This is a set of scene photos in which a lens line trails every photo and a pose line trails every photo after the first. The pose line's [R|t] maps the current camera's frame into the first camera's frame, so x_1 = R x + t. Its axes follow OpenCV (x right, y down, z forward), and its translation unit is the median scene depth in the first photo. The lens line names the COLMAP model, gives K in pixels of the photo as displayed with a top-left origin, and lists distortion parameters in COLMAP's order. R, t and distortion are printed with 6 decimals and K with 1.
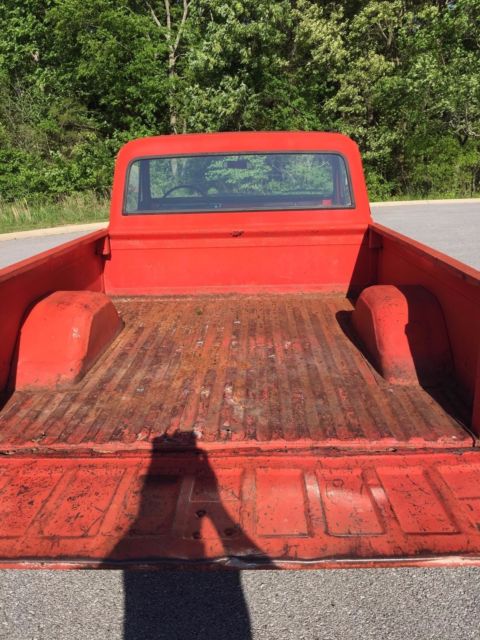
lens RADIAL K [[566.8, 0, 240.0], [0, 566.8, 320.0], [0, 0, 1]] dist [-0.013859, -0.009608]
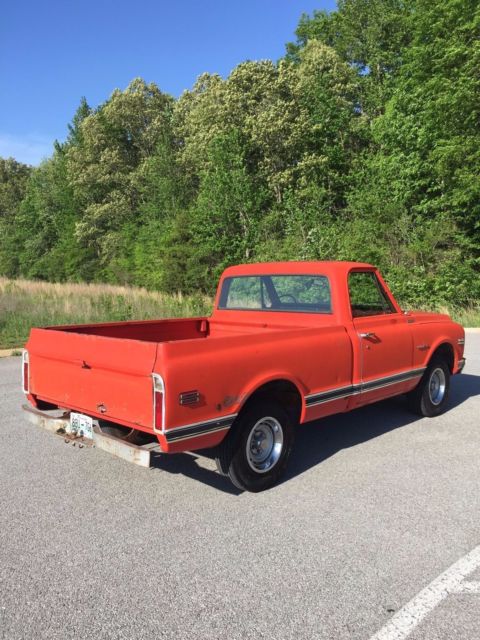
lens RADIAL K [[566.8, 0, 240.0], [0, 566.8, 320.0], [0, 0, 1]] dist [-0.013859, -0.009608]
pose [[0.718627, 0.063478, -0.692493, 0.204994], [-0.195362, 0.974148, -0.113439, 0.004565], [0.667390, 0.216807, 0.712450, -0.030427]]
